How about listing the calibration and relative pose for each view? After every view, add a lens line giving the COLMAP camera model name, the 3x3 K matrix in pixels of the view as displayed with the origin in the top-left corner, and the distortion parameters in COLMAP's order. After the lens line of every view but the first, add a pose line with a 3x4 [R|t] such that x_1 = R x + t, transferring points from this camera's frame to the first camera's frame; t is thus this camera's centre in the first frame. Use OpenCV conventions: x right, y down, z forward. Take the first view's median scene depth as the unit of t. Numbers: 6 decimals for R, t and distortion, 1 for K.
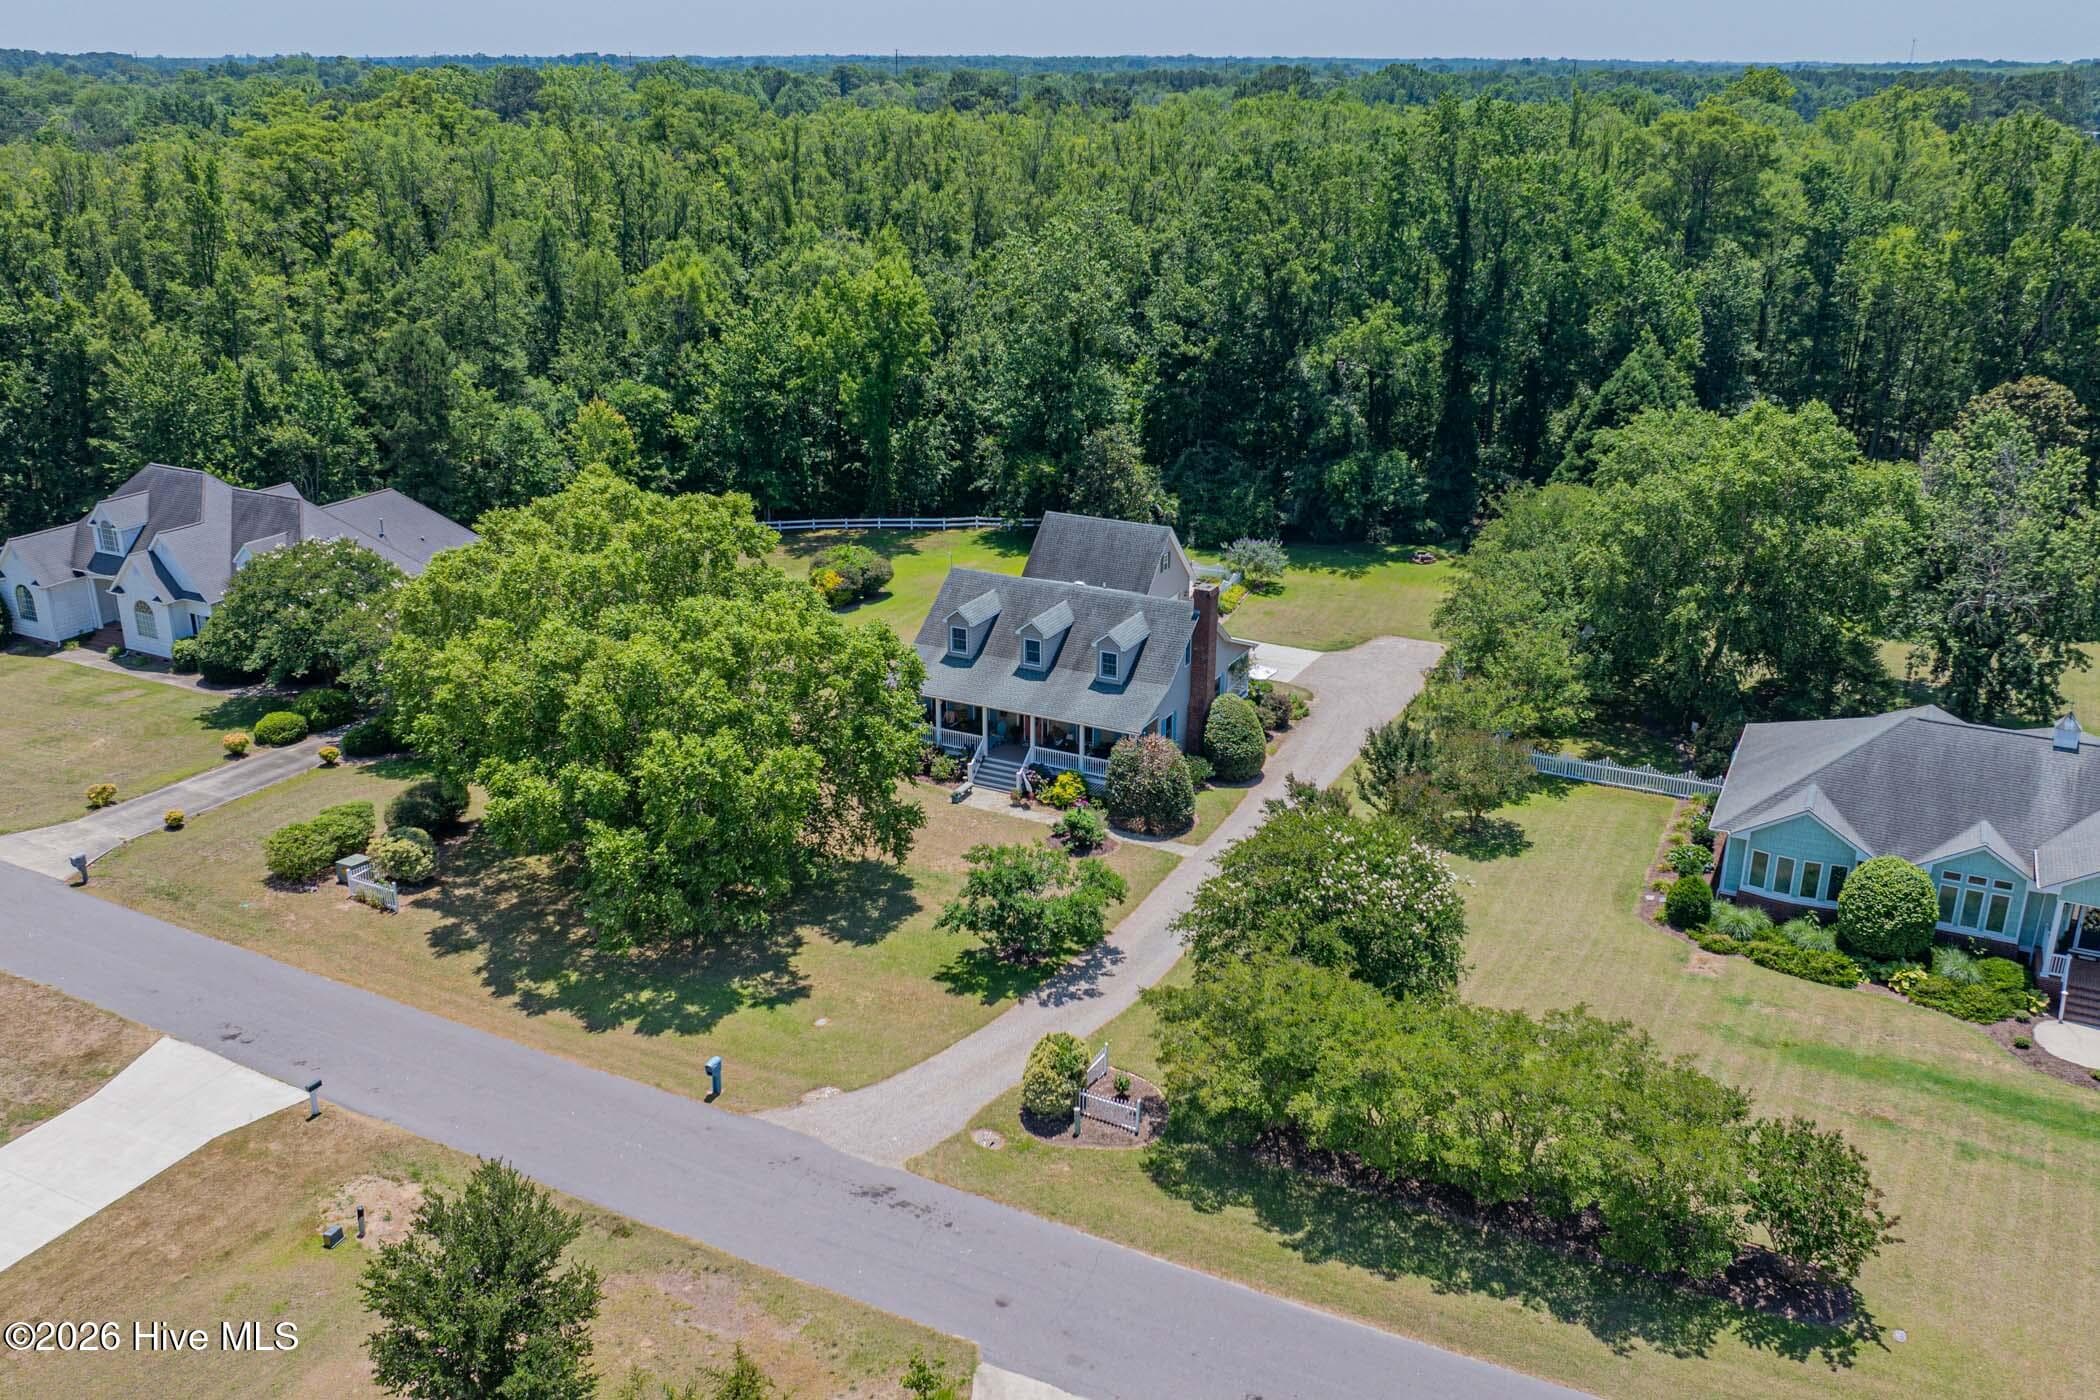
lens RADIAL K [[1755.8, 0, 1055.0], [0, 1755.8, 685.9], [0, 0, 1]] dist [-0.013722, -0.019876]
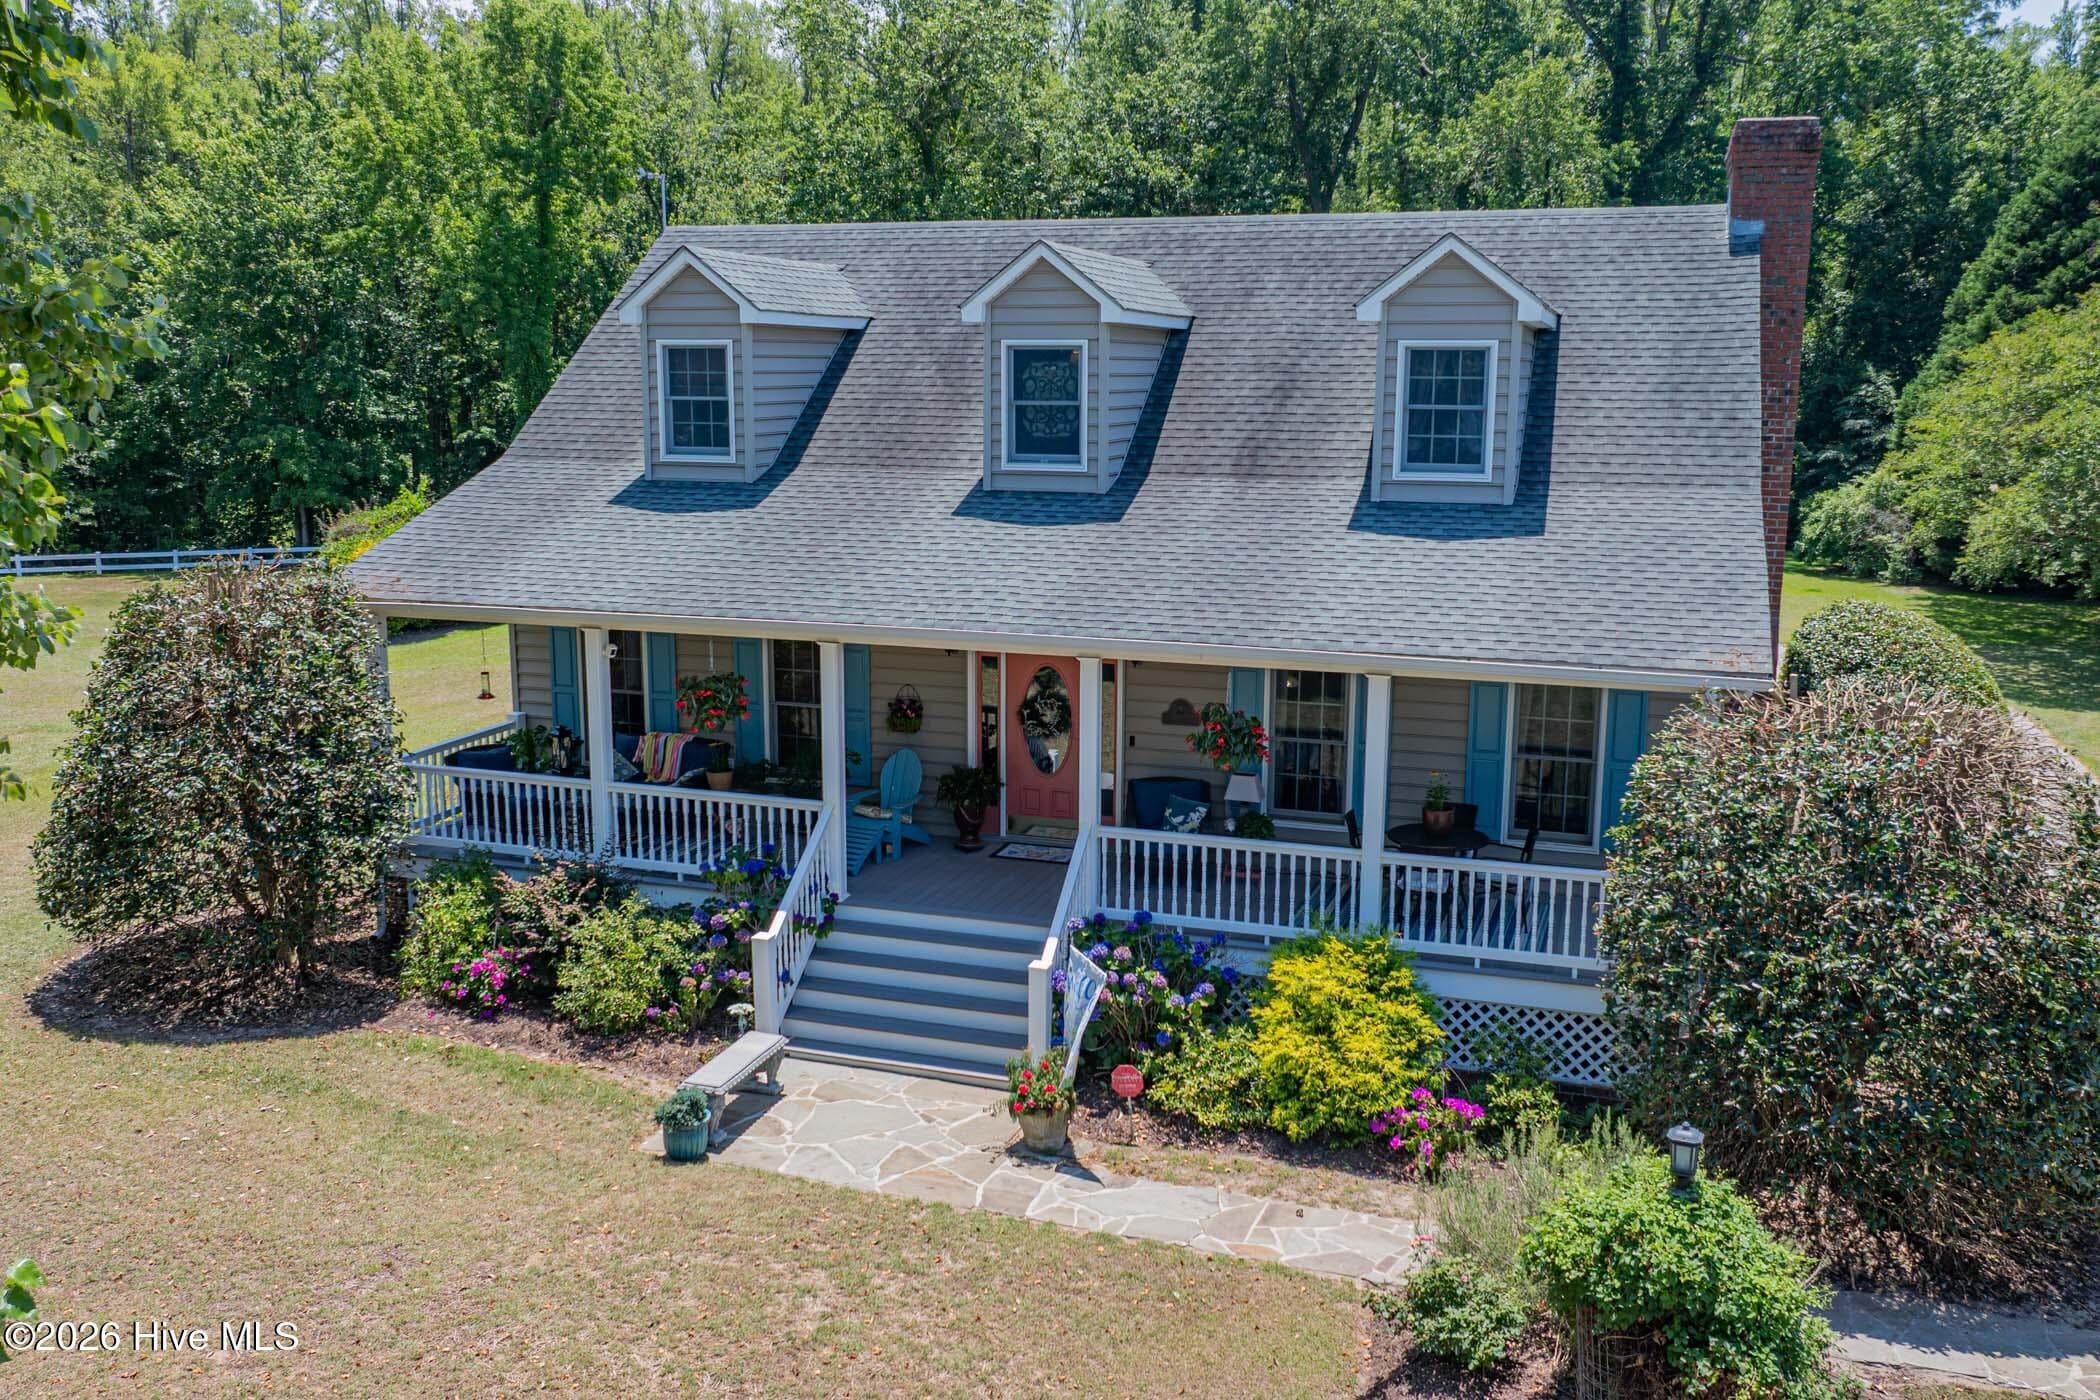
lens RADIAL K [[1755.8, 0, 1055.0], [0, 1755.8, 685.9], [0, 0, 1]] dist [-0.013722, -0.019876]
pose [[0.989882, -0.028115, 0.139083, -0.043029], [0.049403, 0.987135, -0.152065, 0.048243], [-0.133018, 0.157397, 0.978536, 0.808296]]
